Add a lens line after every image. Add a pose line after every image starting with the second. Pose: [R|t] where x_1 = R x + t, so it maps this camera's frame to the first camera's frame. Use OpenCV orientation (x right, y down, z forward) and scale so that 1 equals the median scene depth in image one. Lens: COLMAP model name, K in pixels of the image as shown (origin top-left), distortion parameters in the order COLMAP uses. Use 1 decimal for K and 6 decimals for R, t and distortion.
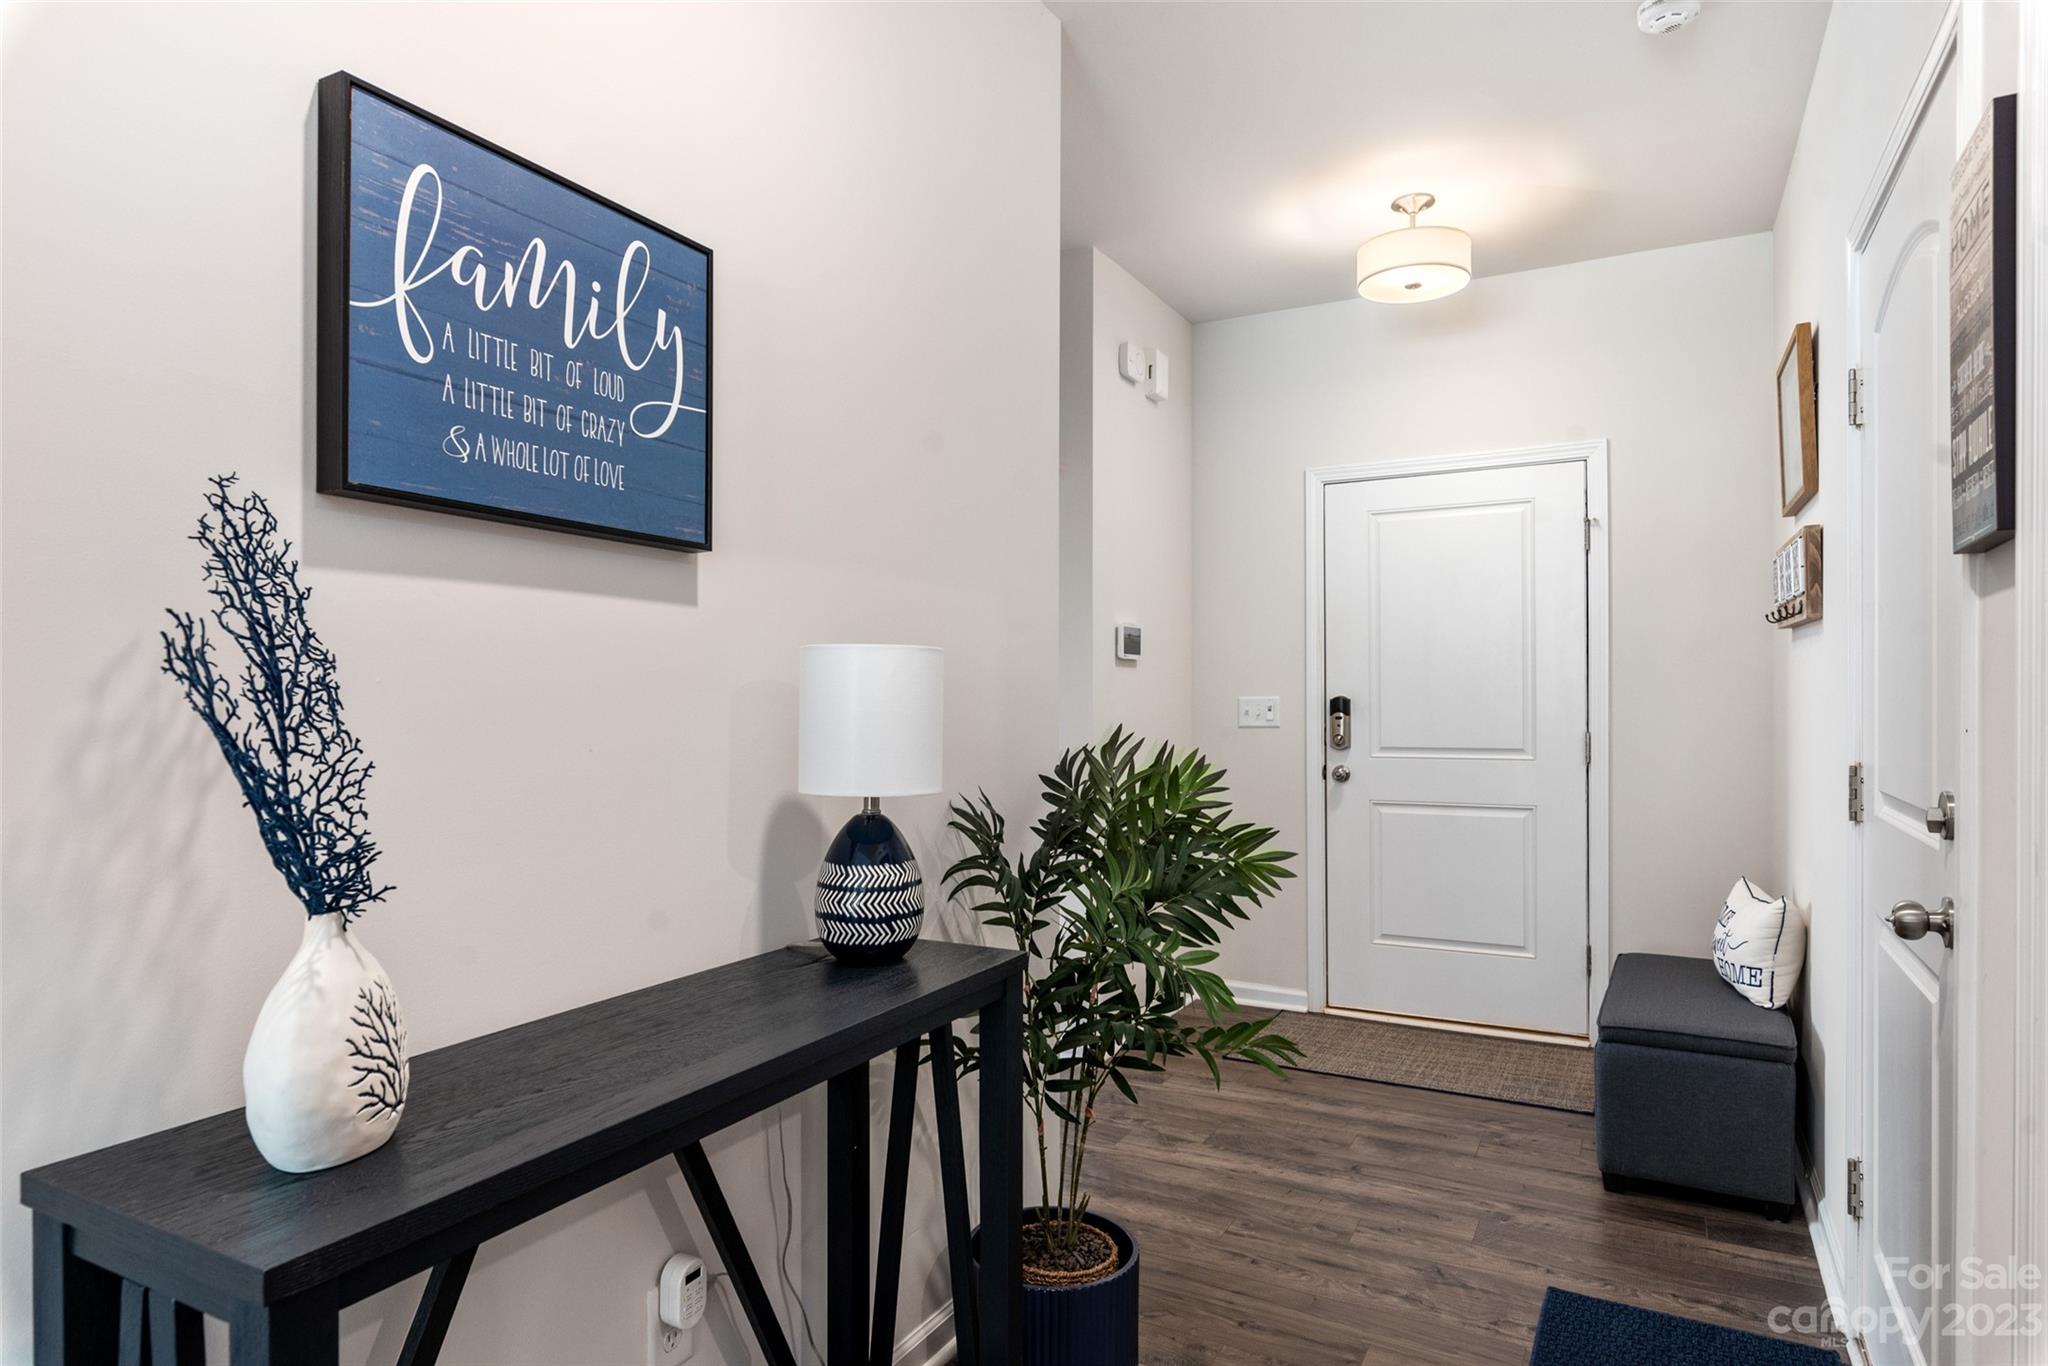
lens RADIAL K [[1182.2, 0, 1027.7], [0, 1182.2, 692.8], [0, 0, 1]] dist [0.001369, 0.001693]
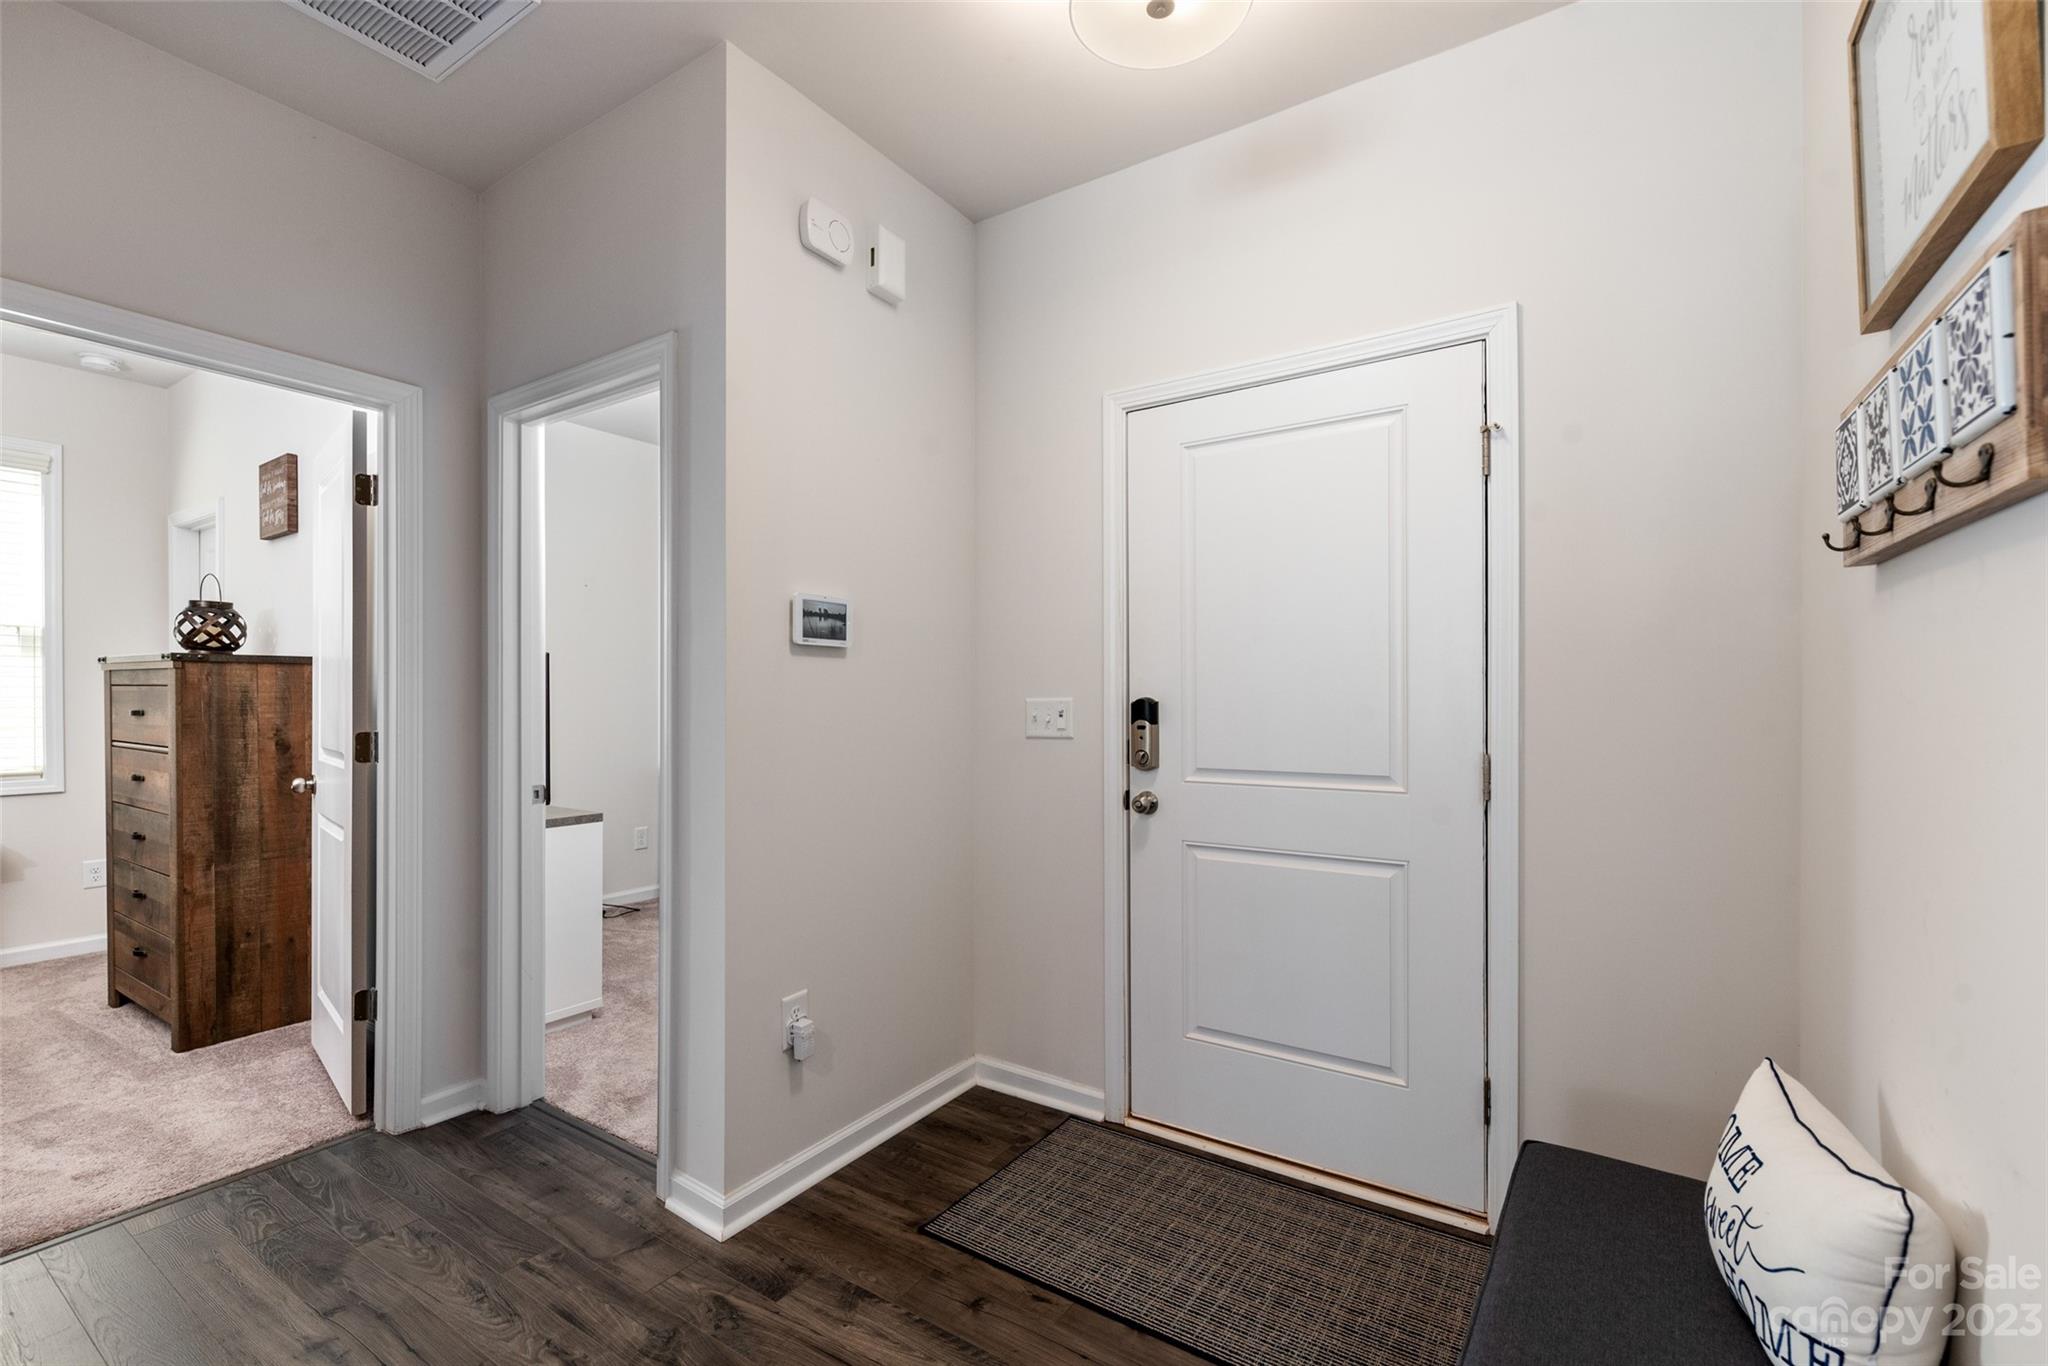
lens RADIAL K [[890.5, 0, 1021.1], [0, 890.5, 696.3], [0, 0, 1]] dist [0.002855, -0.000356]
pose [[0.995133, 0.000627, -0.098535, 0.338338], [-0.000321, 0.999995, 0.003120, 0.000492], [0.098536, -0.003073, 0.995129, 0.614862]]
